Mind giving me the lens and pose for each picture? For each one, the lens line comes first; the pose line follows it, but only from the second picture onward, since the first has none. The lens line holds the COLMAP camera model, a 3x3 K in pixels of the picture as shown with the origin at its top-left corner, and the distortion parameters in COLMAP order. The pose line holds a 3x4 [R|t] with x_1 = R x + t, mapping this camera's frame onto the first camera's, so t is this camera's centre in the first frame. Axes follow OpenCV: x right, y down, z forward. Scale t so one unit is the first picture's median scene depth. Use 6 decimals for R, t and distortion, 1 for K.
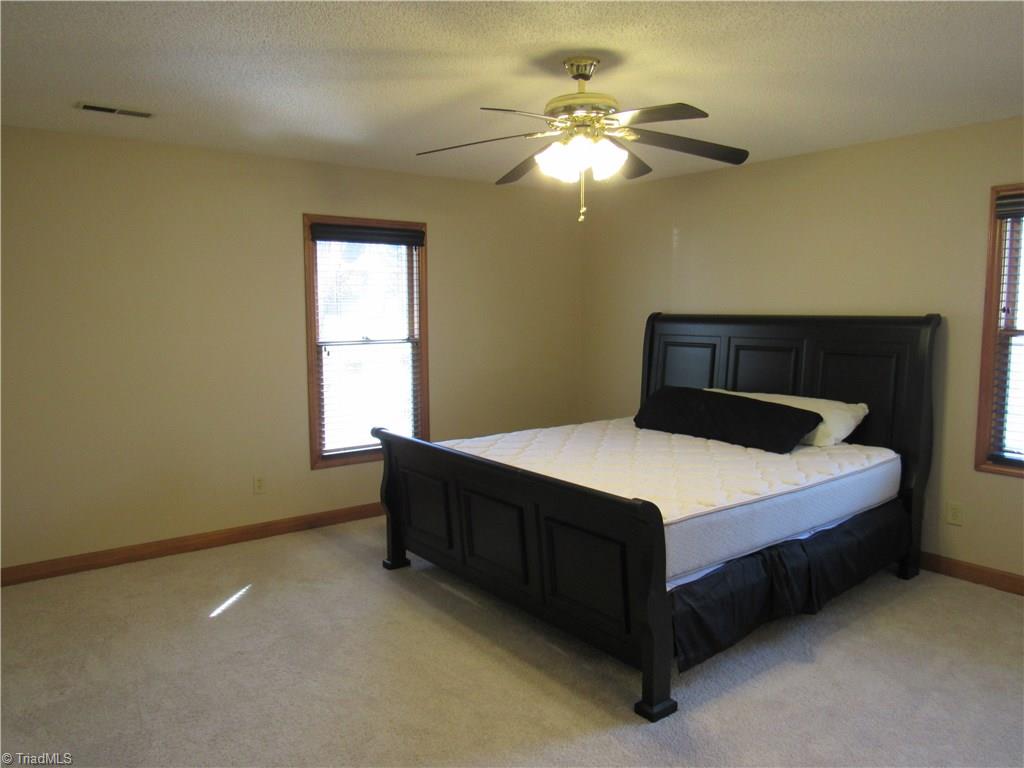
lens RADIAL K [[736.2, 0, 511.8], [0, 736.2, 385.0], [0, 0, 1]] dist [-0.035885, 0.001239]
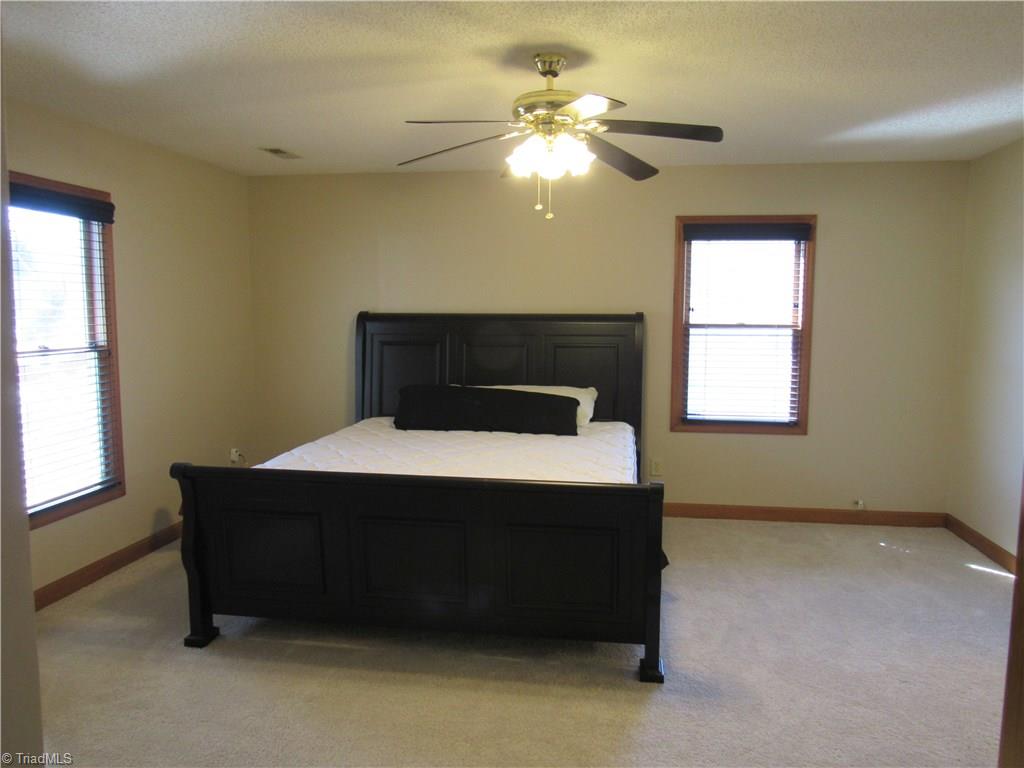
lens RADIAL K [[732.0, 0, 517.1], [0, 732.0, 380.2], [0, 0, 1]] dist [-0.029425, 0.008866]
pose [[0.717864, -0.062296, 0.693390, -0.489131], [0.068076, 0.997497, 0.019139, -0.019626], [-0.692847, 0.033464, 0.720308, 0.245811]]
